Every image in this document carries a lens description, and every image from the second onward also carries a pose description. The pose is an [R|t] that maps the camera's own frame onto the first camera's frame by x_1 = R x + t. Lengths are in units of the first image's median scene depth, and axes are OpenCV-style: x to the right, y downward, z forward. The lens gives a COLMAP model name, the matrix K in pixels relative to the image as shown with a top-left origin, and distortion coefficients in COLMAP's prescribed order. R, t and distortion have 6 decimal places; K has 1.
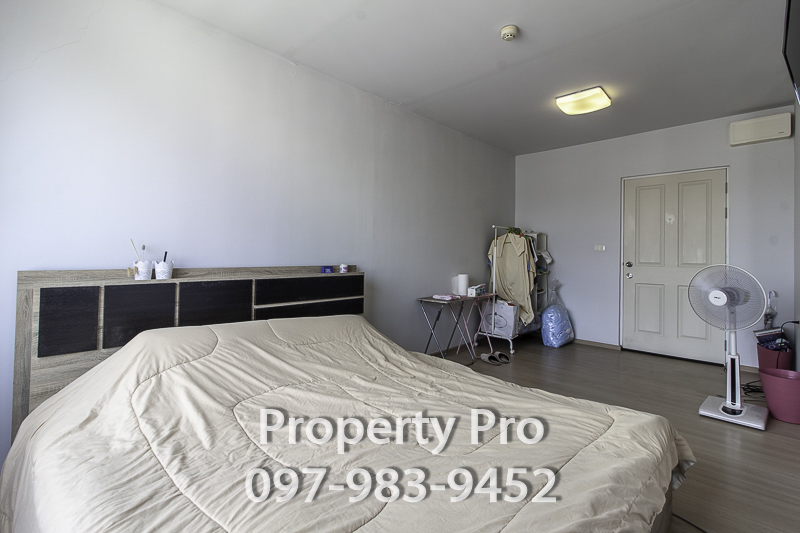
lens RADIAL K [[372.9, 0, 407.5], [0, 372.9, 242.1], [0, 0, 1]] dist [0.004691, 0.000848]
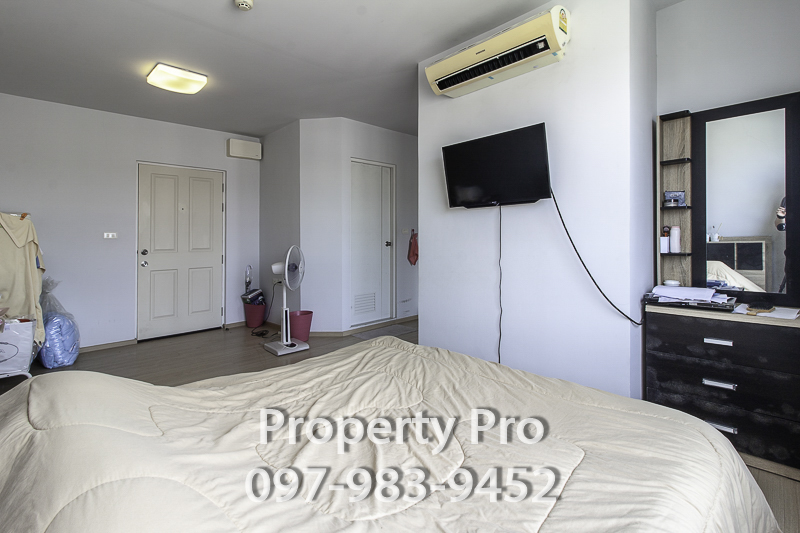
lens RADIAL K [[372.9, 0, 393.9], [0, 372.9, 237.4], [0, 0, 1]] dist [0.004691, 0.000848]
pose [[0.050149, -0.004855, 0.998730, -0.341042], [-0.013330, 0.999896, 0.005529, 0.007576], [-0.998653, -0.013590, 0.050079, 0.308469]]
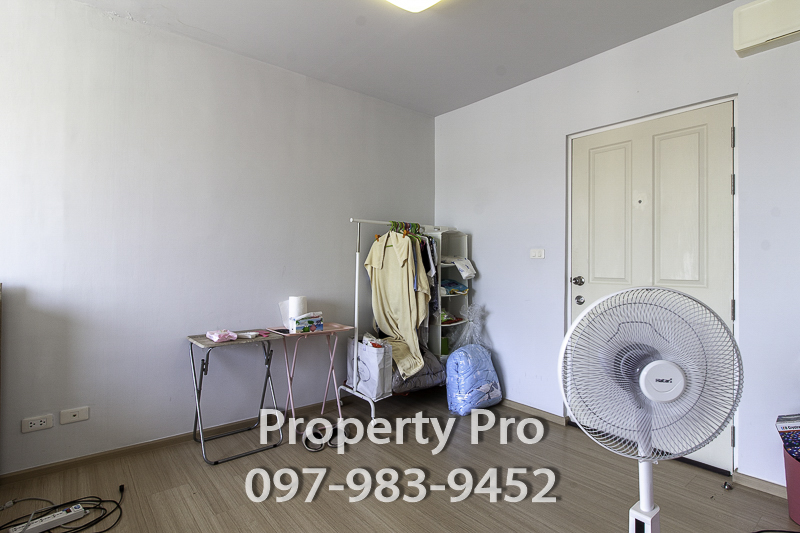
lens RADIAL K [[411.7, 0, 407.7], [0, 411.7, 252.9], [0, 0, 1]] dist [-0.003628, 0.000694]
pose [[0.991926, -0.005780, -0.126688, 0.408648], [0.006142, 0.999978, 0.002469, 0.012299], [0.126671, -0.003228, 0.991940, 0.320800]]
